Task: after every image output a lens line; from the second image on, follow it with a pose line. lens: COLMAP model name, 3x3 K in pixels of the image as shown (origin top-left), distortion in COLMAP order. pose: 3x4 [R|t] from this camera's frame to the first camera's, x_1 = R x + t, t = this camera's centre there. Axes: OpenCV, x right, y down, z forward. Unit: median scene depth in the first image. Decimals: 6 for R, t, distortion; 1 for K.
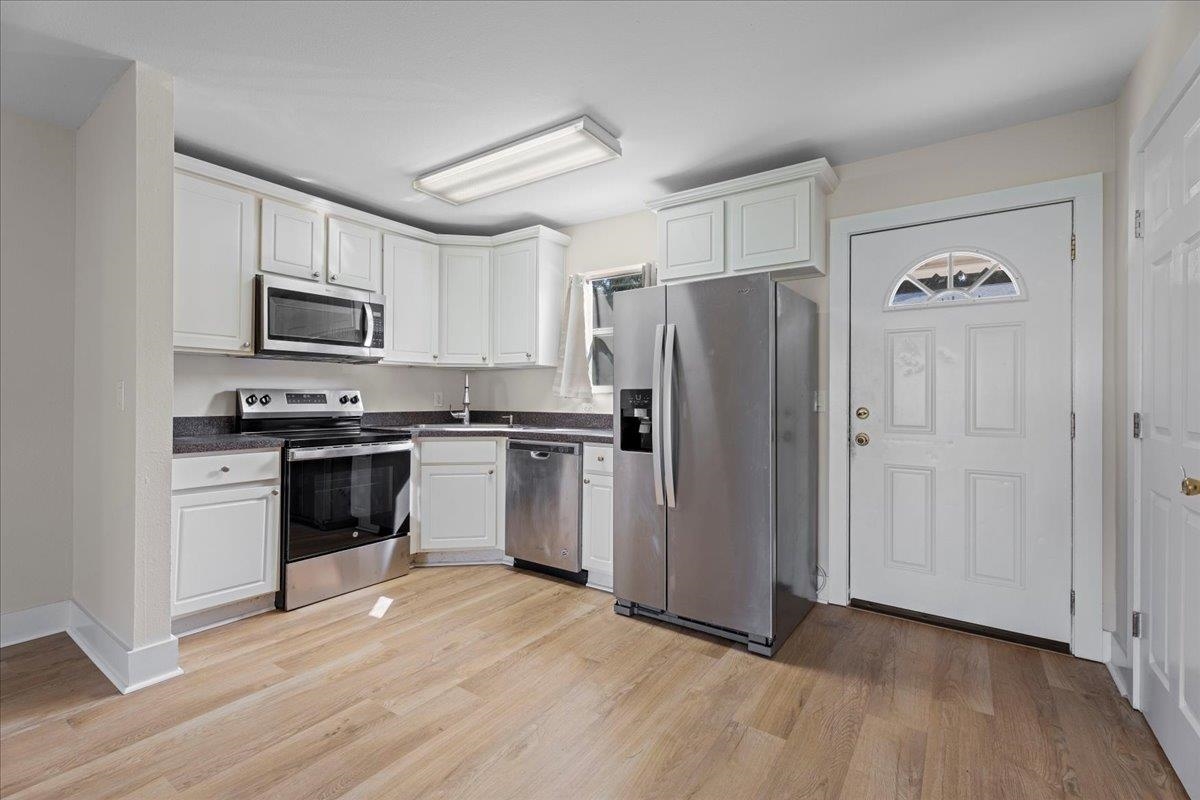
lens RADIAL K [[535.5, 0, 597.1], [0, 535.5, 395.0], [0, 0, 1]] dist [-0.005876, 0.001179]
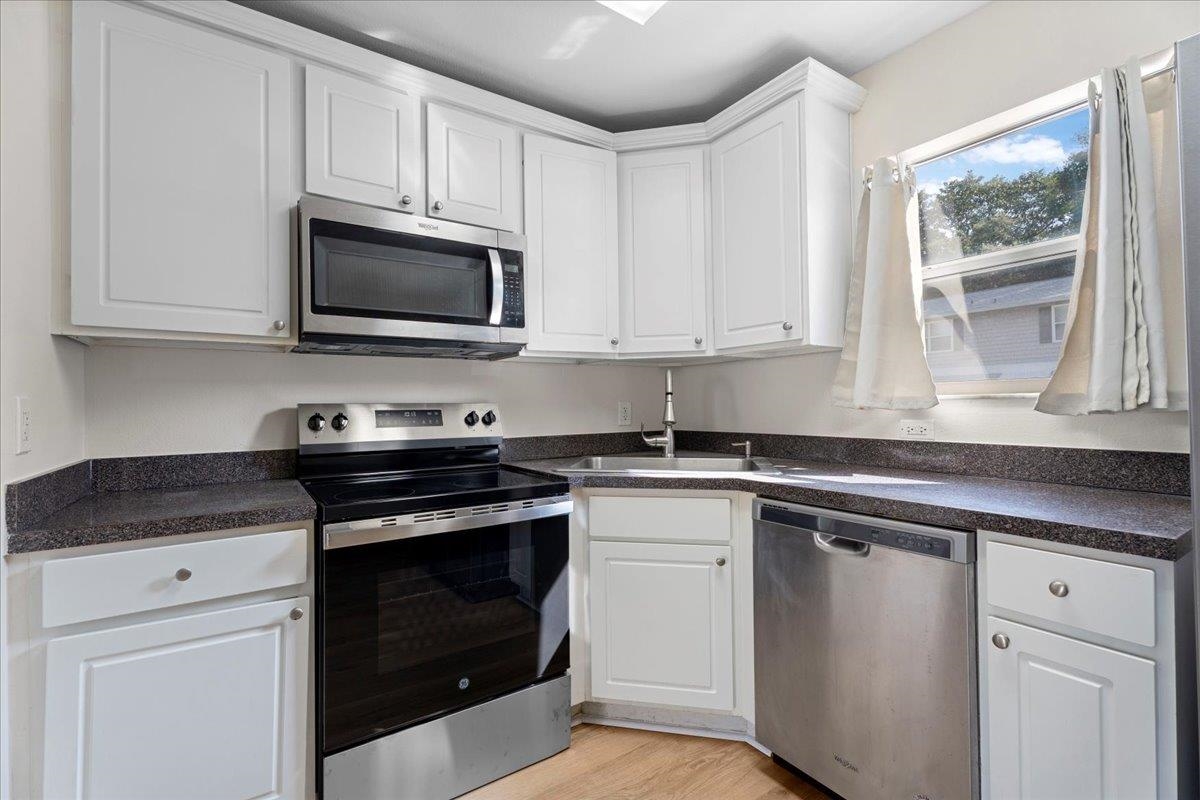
lens RADIAL K [[535.5, 0, 601.3], [0, 535.5, 392.5], [0, 0, 1]] dist [-0.005876, 0.001179]
pose [[0.936692, -0.025736, -0.349208, -0.134359], [0.019839, 0.999594, -0.020454, -0.005702], [0.349593, 0.012231, 0.936822, 0.531260]]
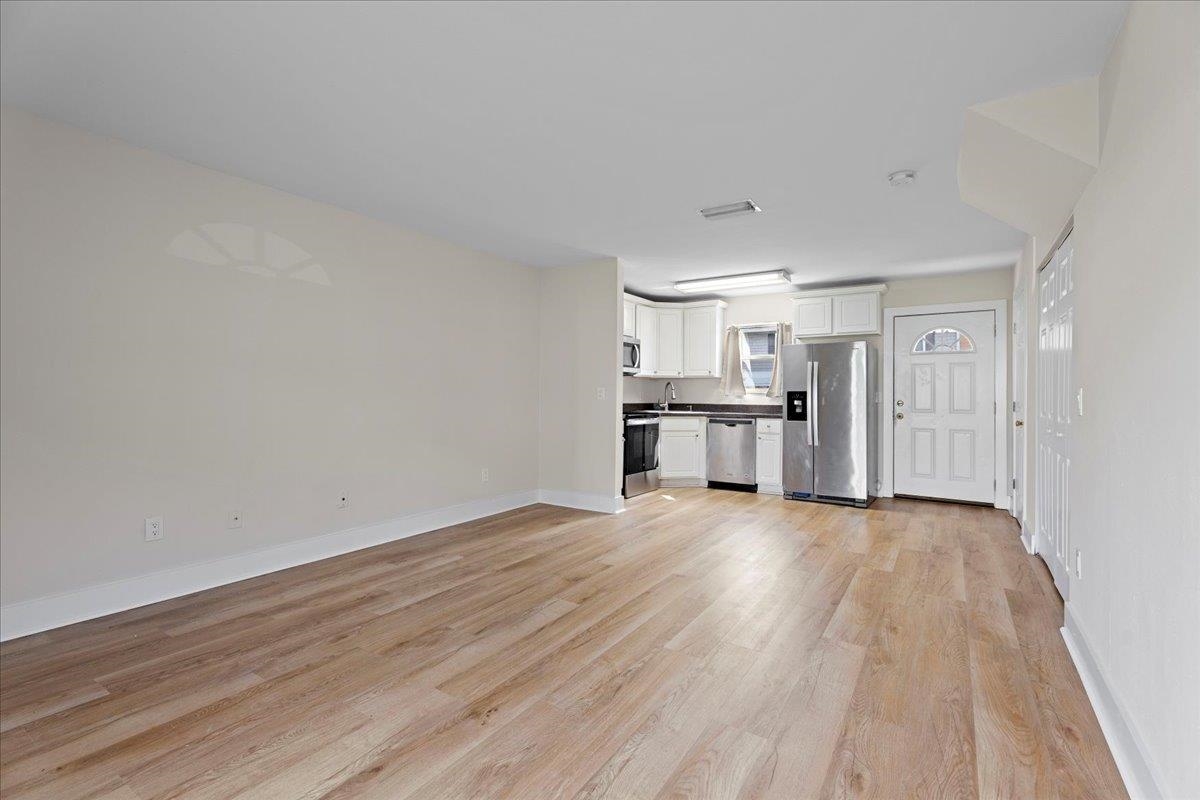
lens RADIAL K [[535.5, 0, 596.8], [0, 535.5, 391.7], [0, 0, 1]] dist [-0.005876, 0.001179]
pose [[0.999723, 0.002756, 0.023385, -0.627753], [-0.002747, 0.999996, -0.000393, -0.005509], [-0.023386, 0.000328, 0.999726, -0.900608]]
